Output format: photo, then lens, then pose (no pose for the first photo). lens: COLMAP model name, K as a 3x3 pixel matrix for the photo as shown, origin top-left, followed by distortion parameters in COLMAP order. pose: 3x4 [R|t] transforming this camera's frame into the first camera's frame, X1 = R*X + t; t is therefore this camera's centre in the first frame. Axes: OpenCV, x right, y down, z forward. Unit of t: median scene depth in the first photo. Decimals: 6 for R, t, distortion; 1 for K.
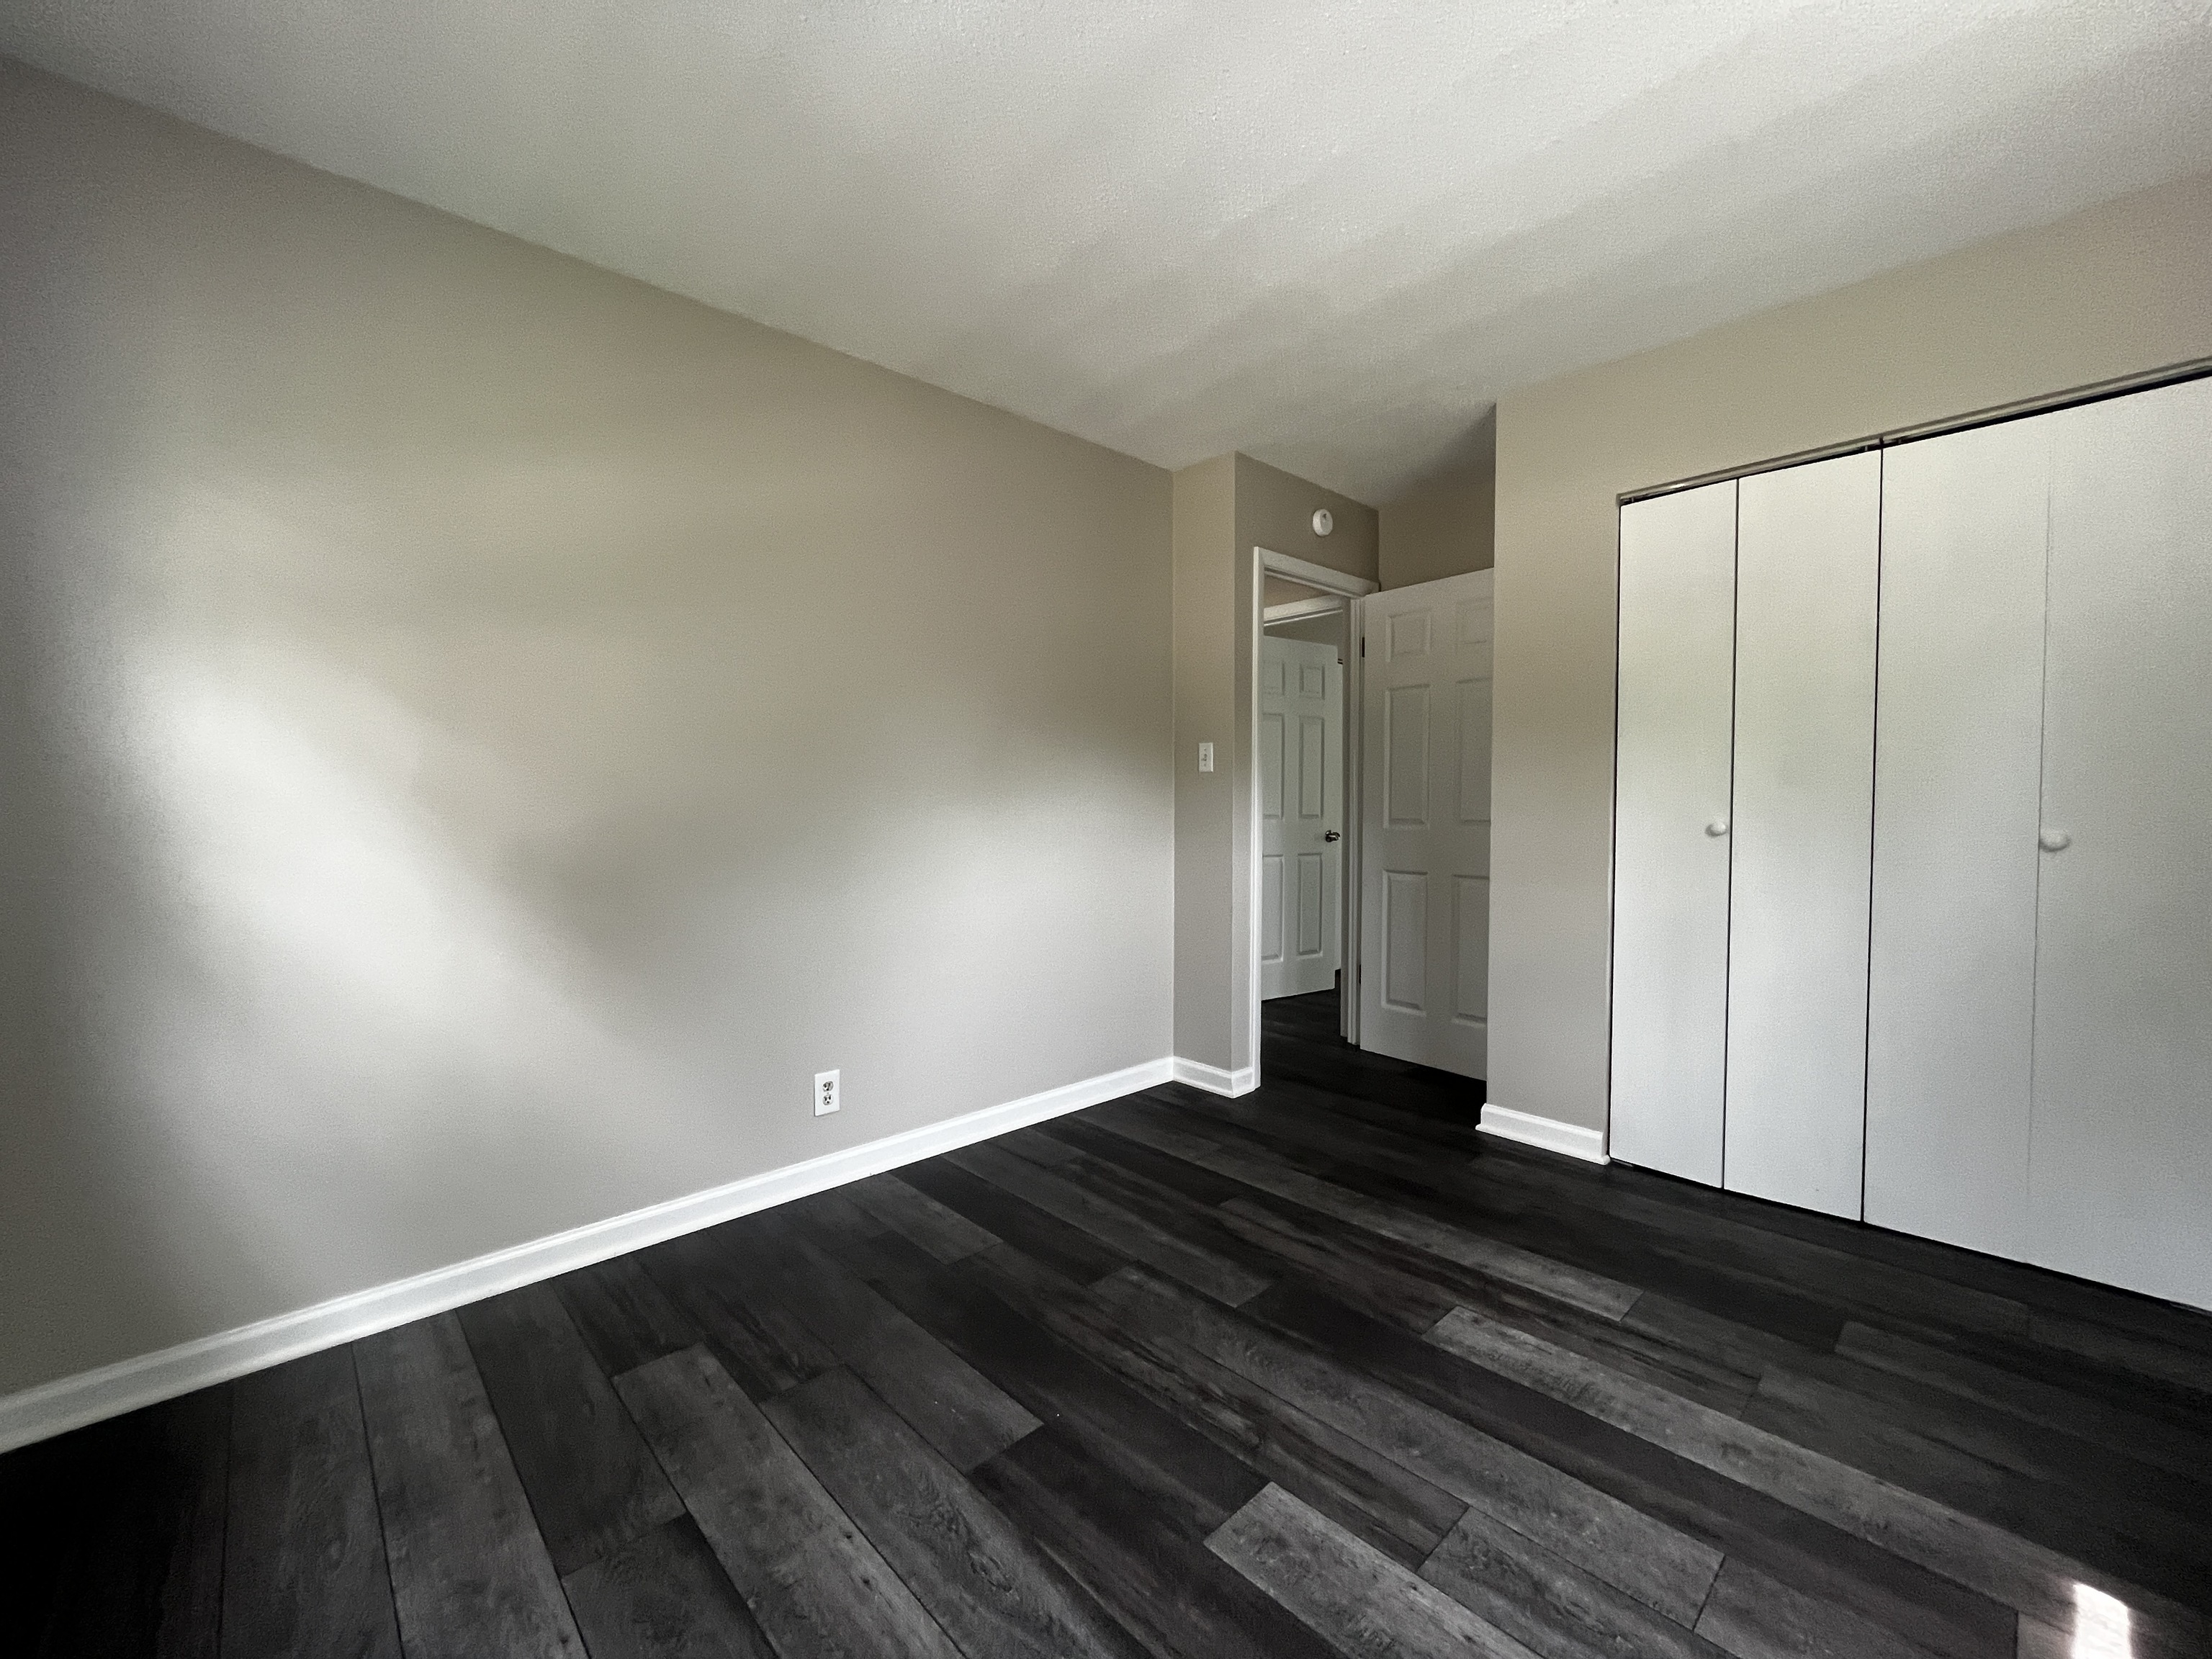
lens RADIAL K [[892.5, 0, 1106.0], [0, 892.5, 829.5], [0, 0, 1]] dist [0.001898, 0.000009]
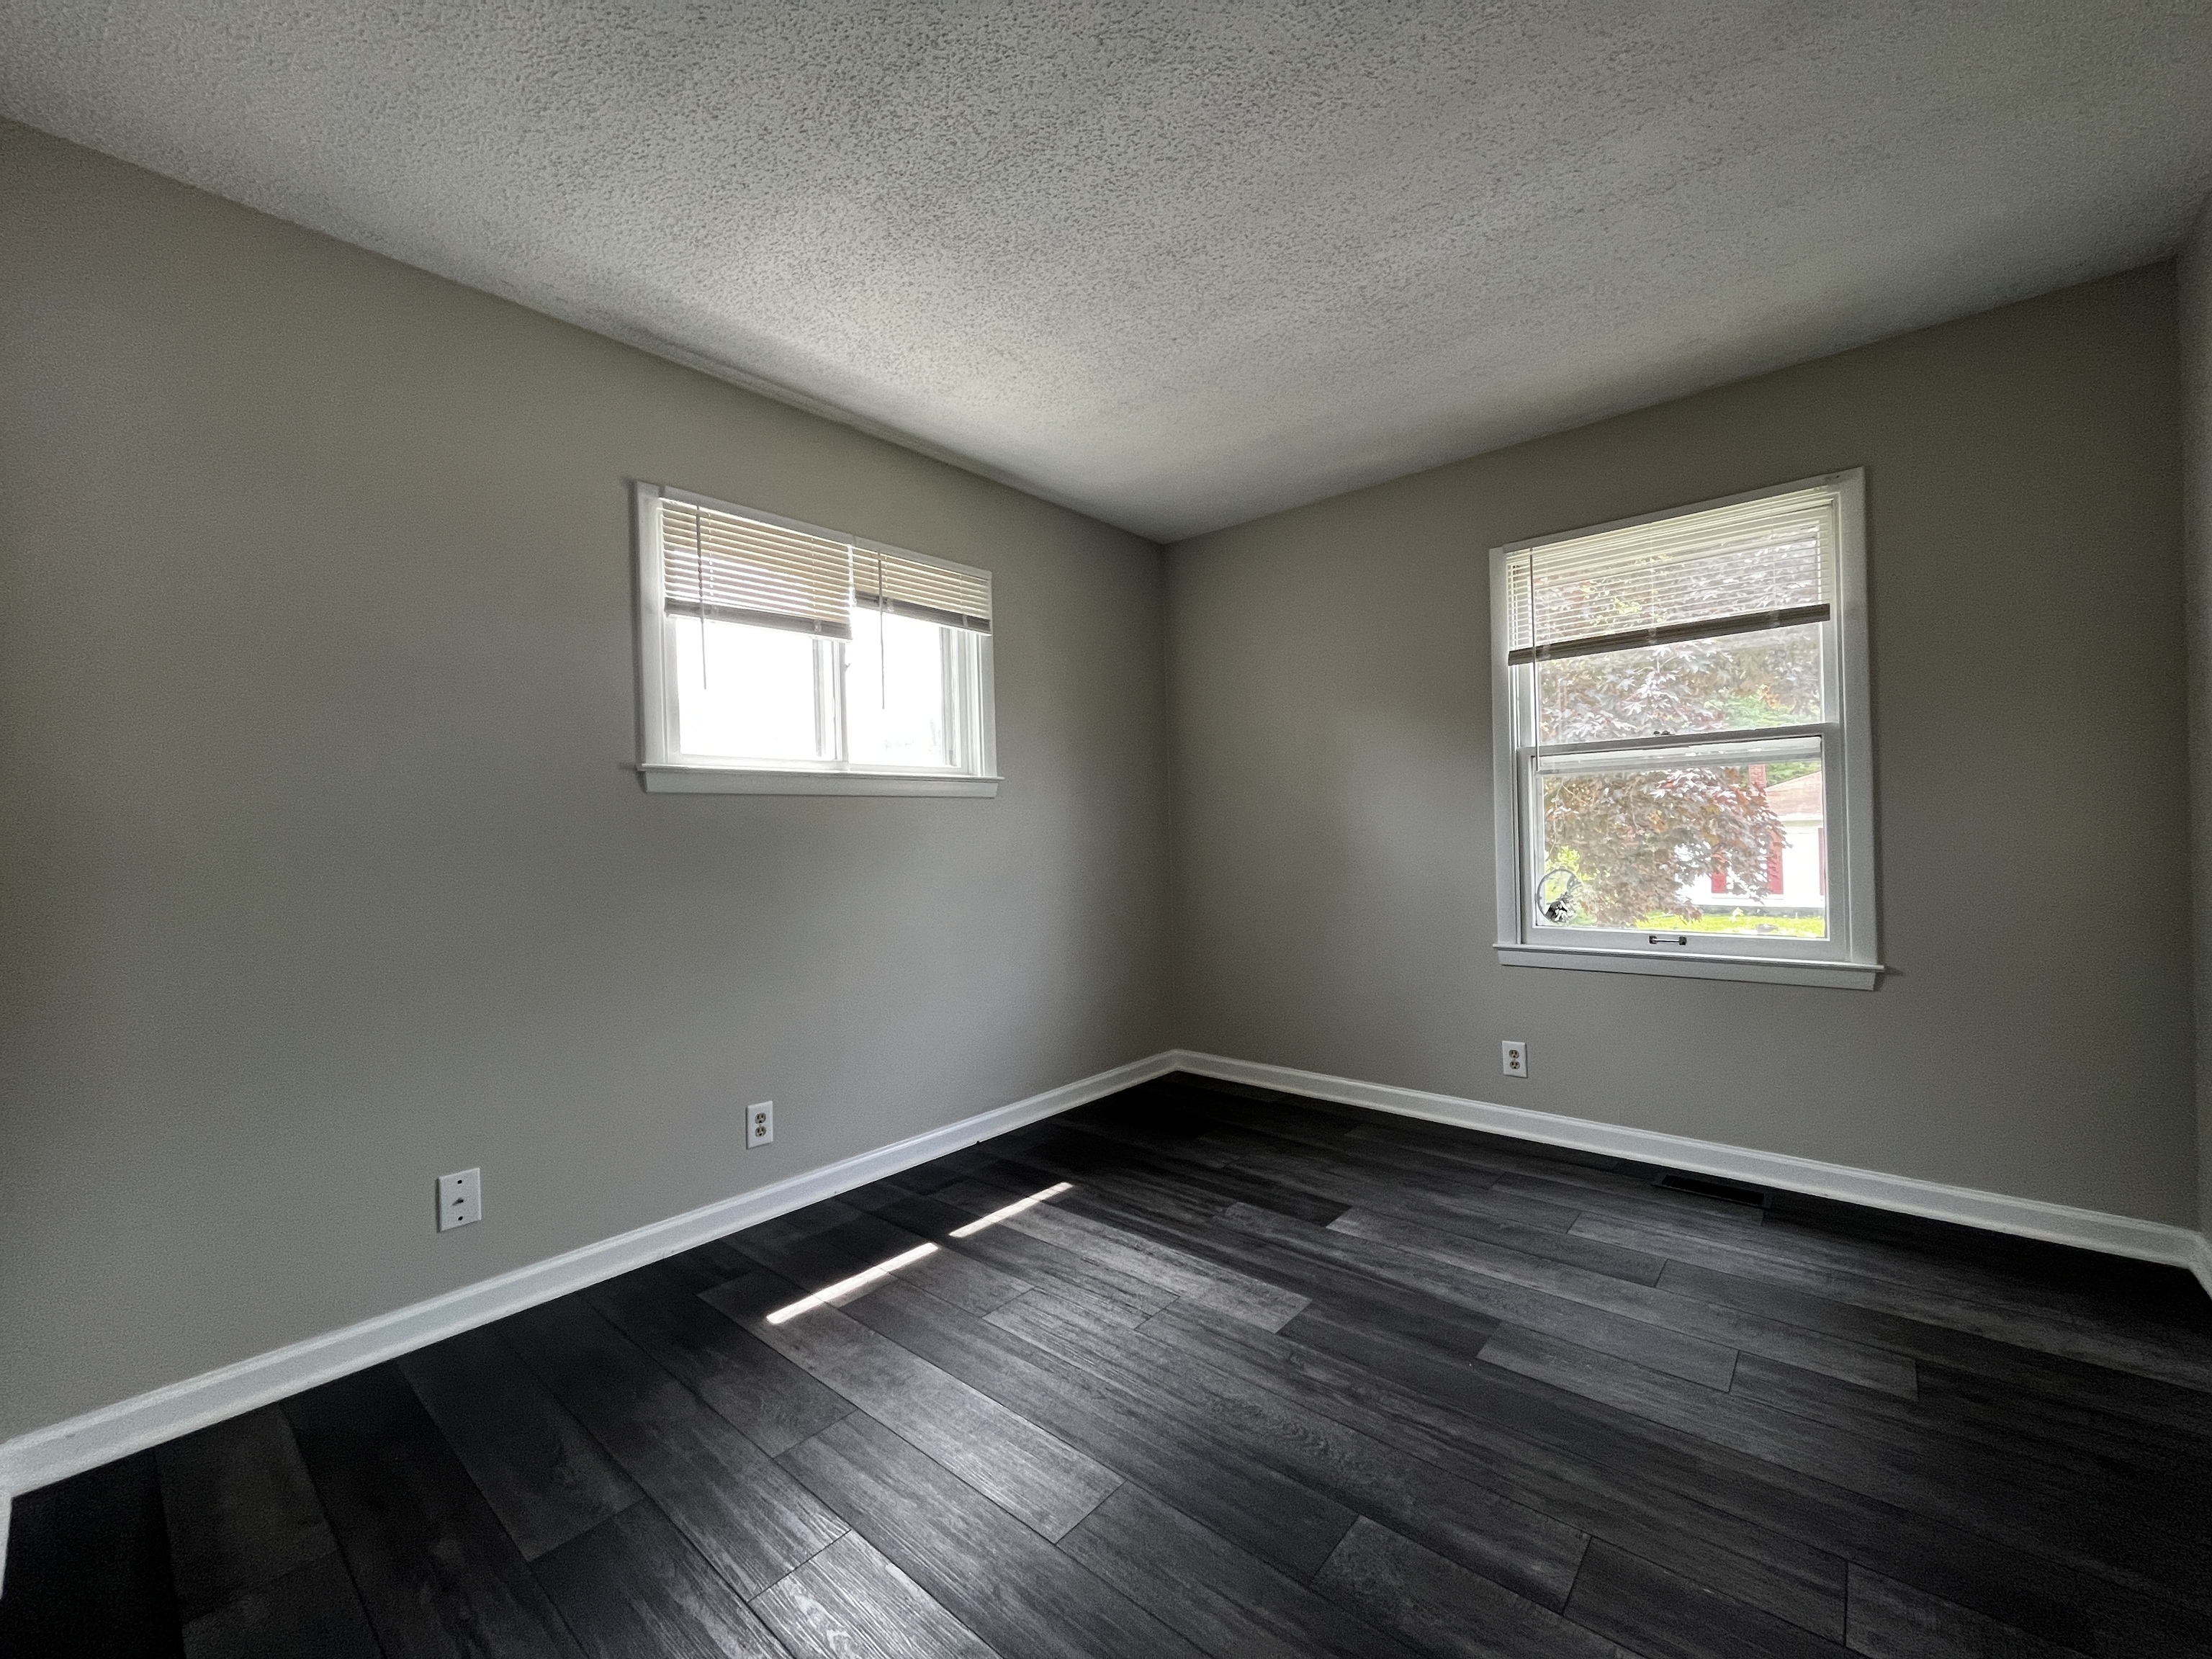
lens RADIAL K [[892.5, 0, 1106.0], [0, 892.5, 829.5], [0, 0, 1]] dist [0.001898, 0.000009]
pose [[-0.993535, 0.030132, -0.109454, 0.525900], [0.026121, 0.998940, 0.037897, -0.070399], [0.110480, 0.034793, -0.993269, 2.138383]]
